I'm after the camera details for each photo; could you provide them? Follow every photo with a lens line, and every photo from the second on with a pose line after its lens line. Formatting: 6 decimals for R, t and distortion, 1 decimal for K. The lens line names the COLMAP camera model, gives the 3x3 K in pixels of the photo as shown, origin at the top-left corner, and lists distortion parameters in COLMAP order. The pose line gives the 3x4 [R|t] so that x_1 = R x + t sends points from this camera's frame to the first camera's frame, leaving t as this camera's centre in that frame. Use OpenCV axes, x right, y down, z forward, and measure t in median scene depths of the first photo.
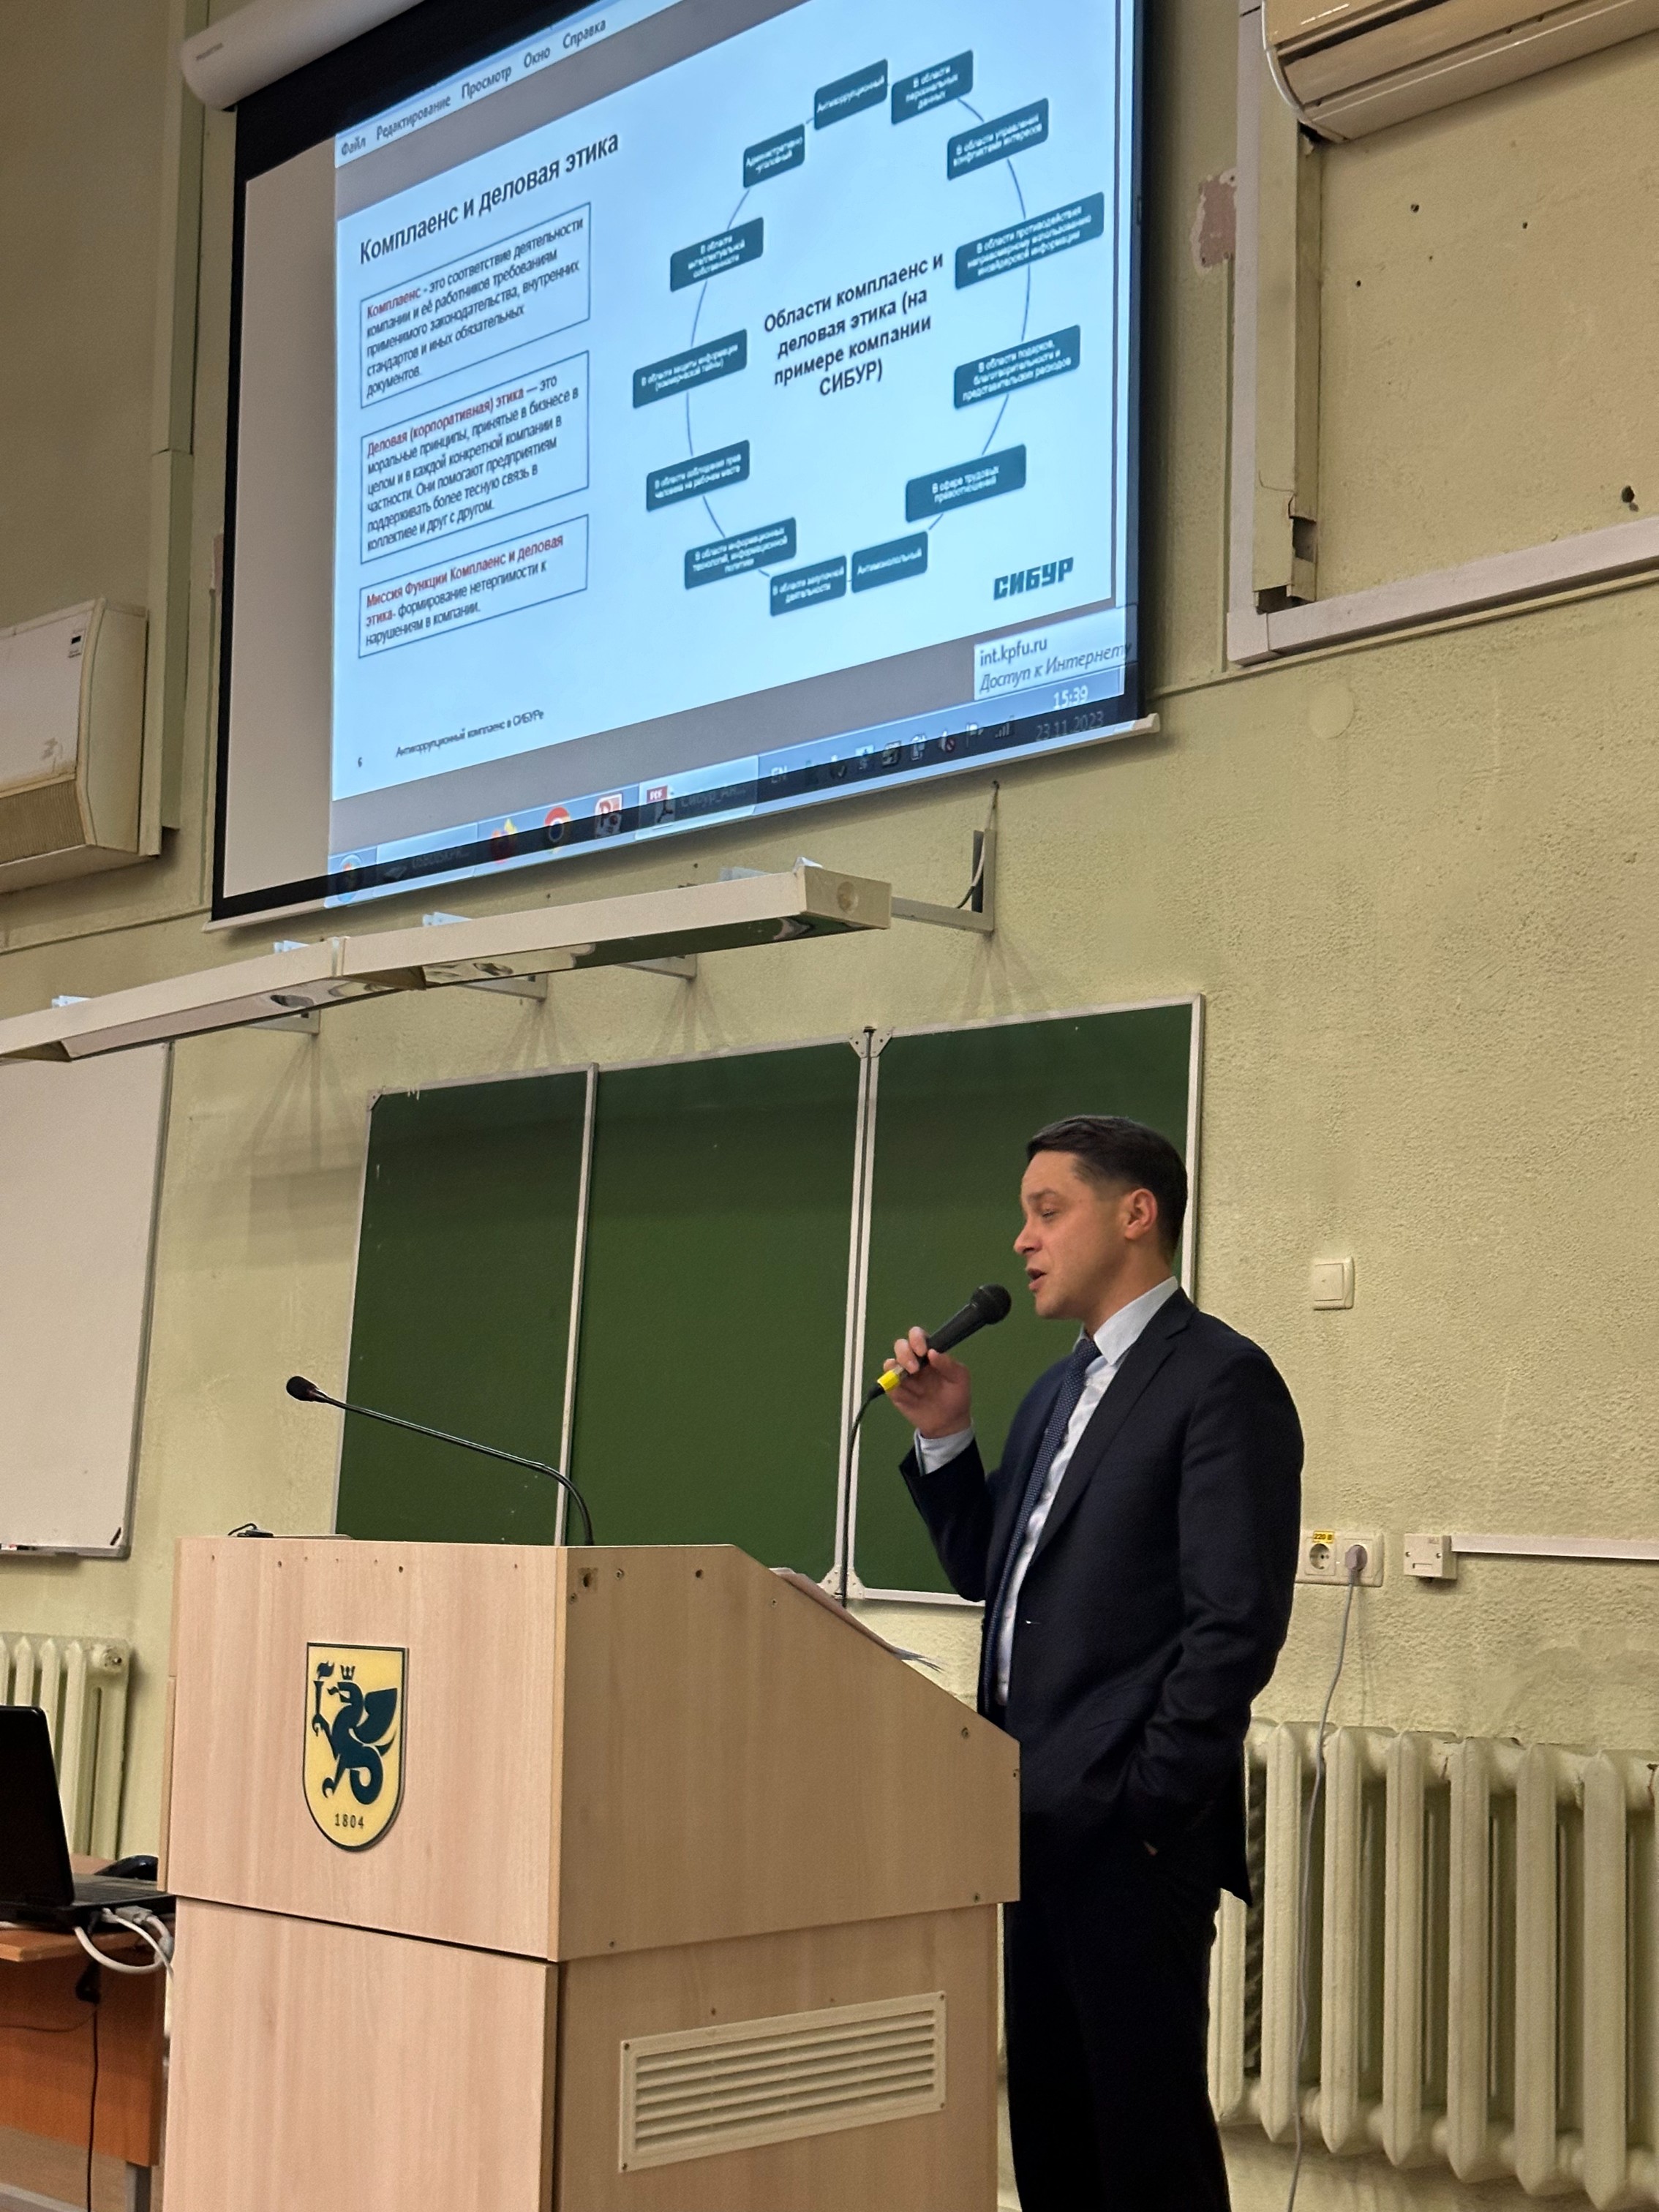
lens RADIAL K [[3058.1, 0, 829.6], [0, 3058.1, 1119.3], [0, 0, 1]] dist [0.153291, -0.071167]
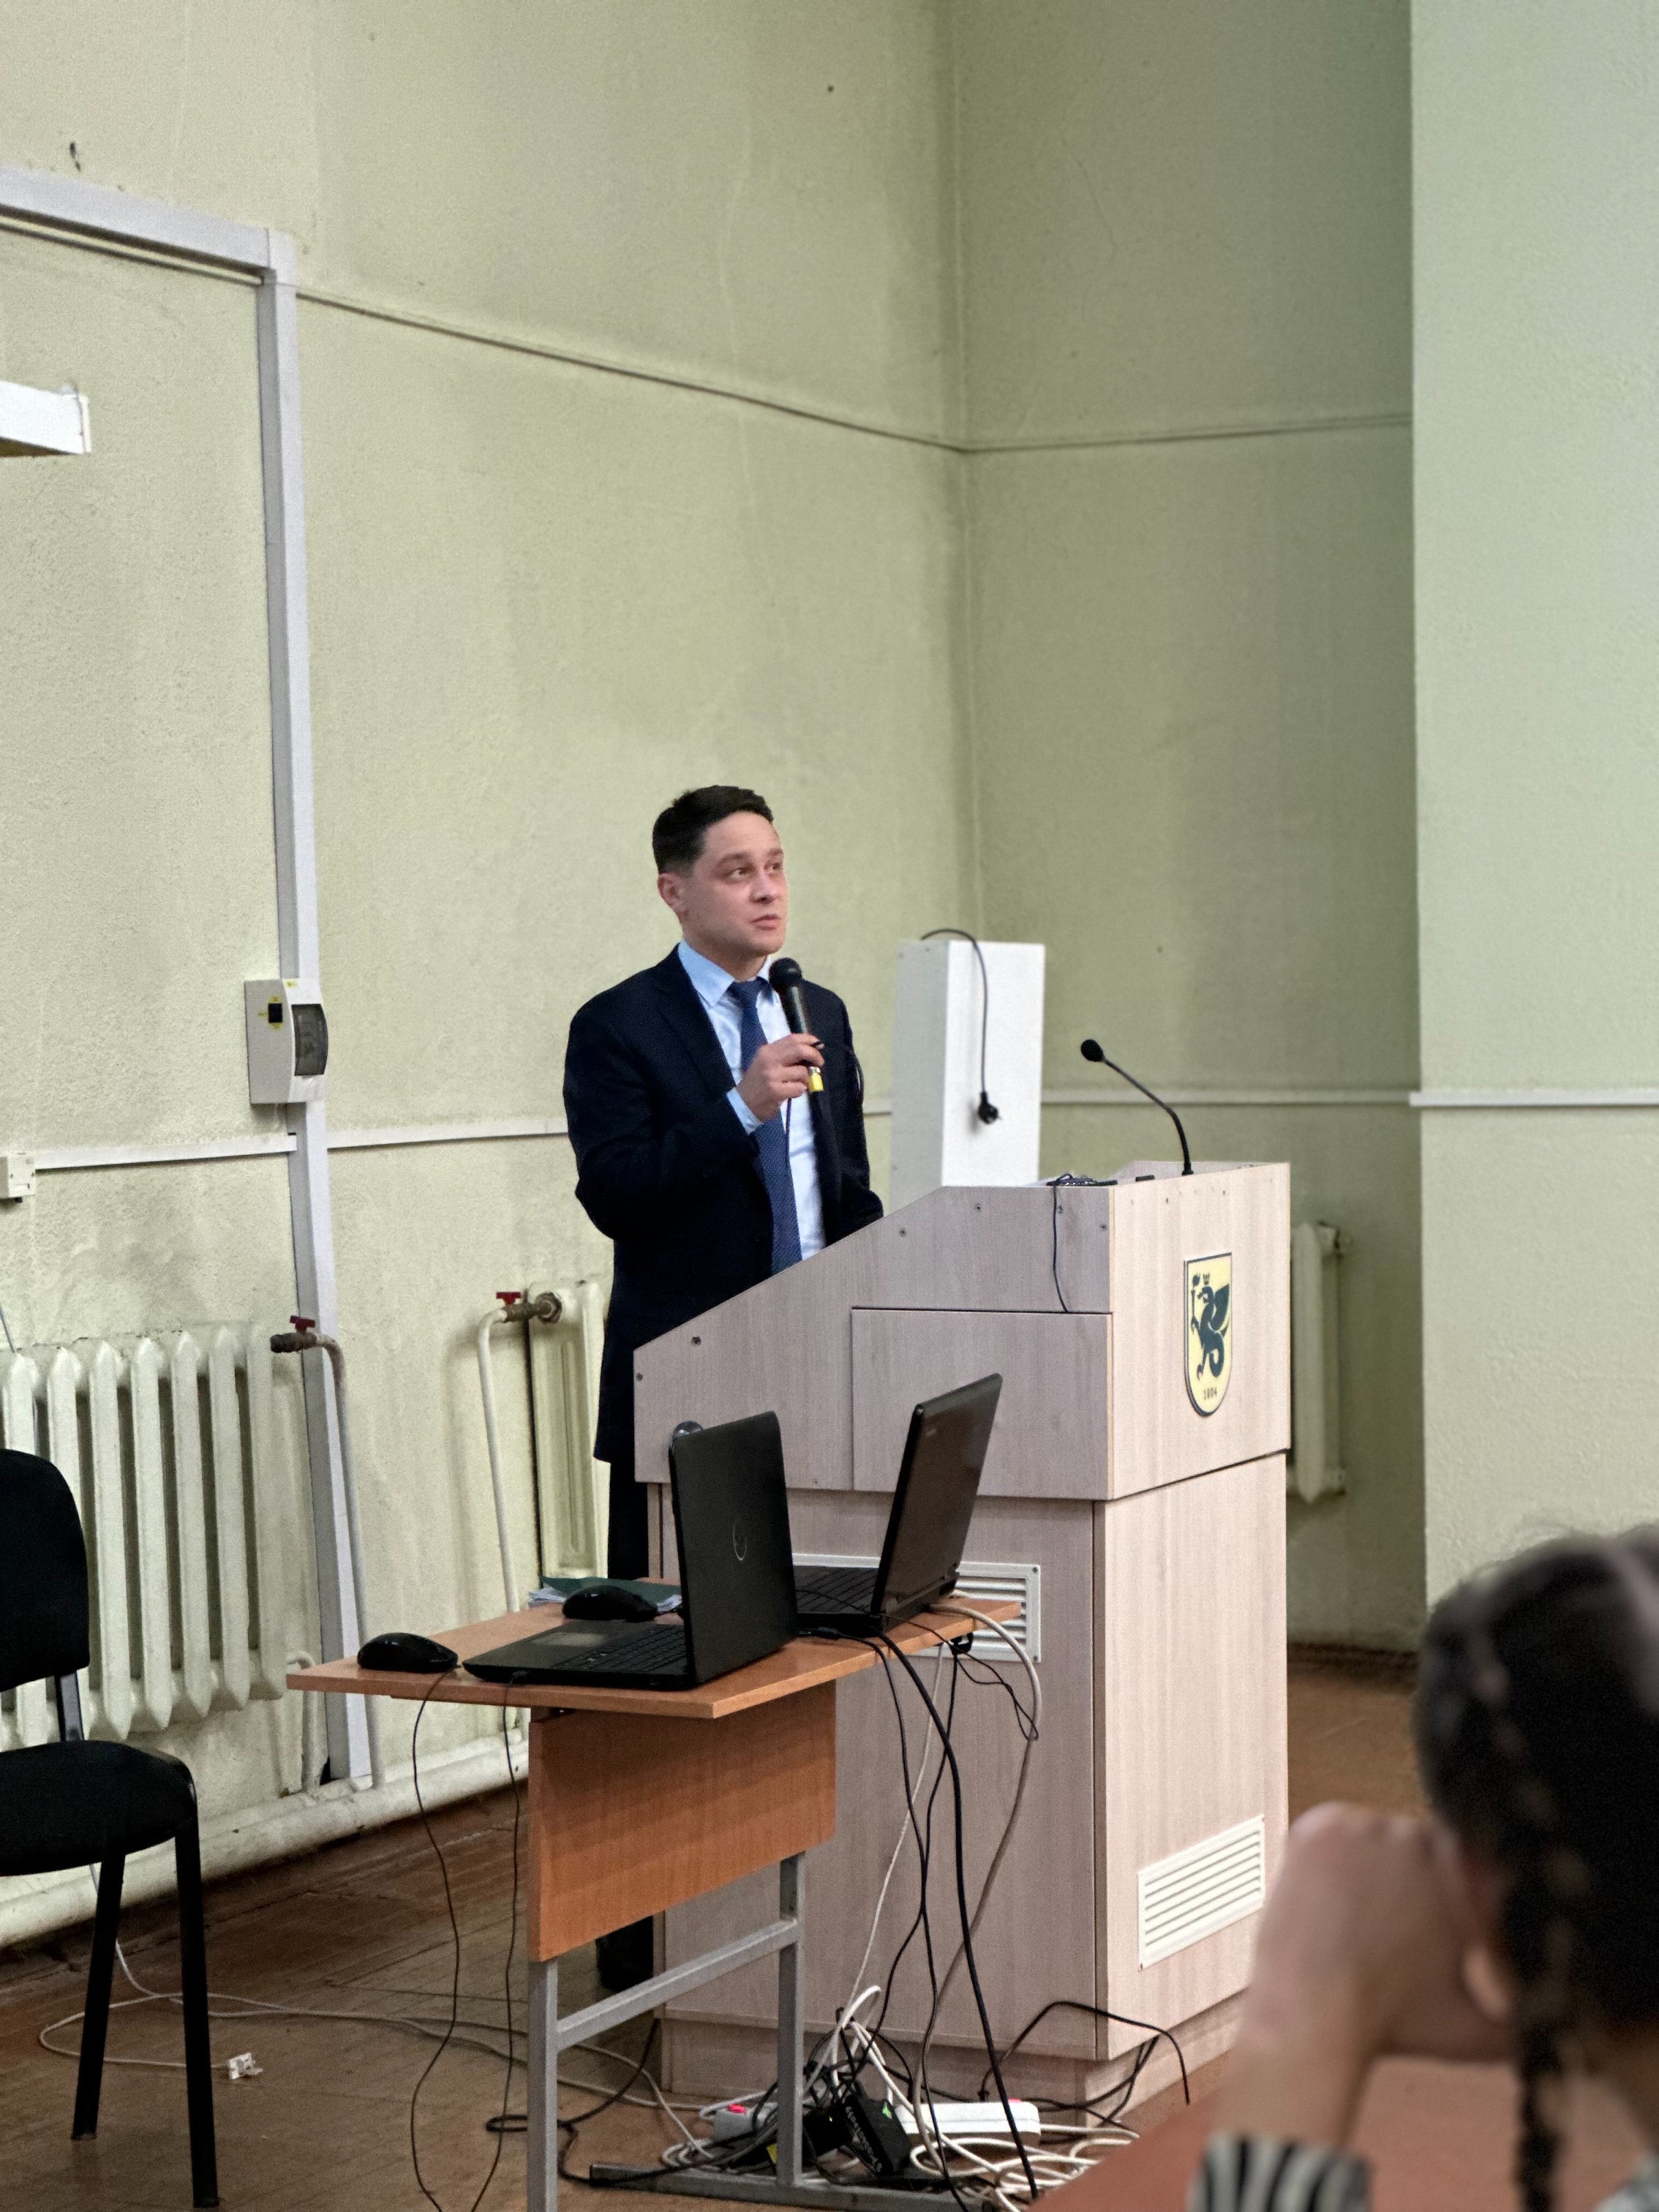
lens RADIAL K [[5125.5, 0, 829.5], [0, 5125.5, 1106.0], [0, 0, 1]] dist [0.041218, -0.080493]
pose [[-0.367050, -0.038113, 0.929420, -1.321032], [-0.107144, 0.994242, -0.001543, 0.085226], [-0.924010, -0.100148, -0.369021, 1.252333]]
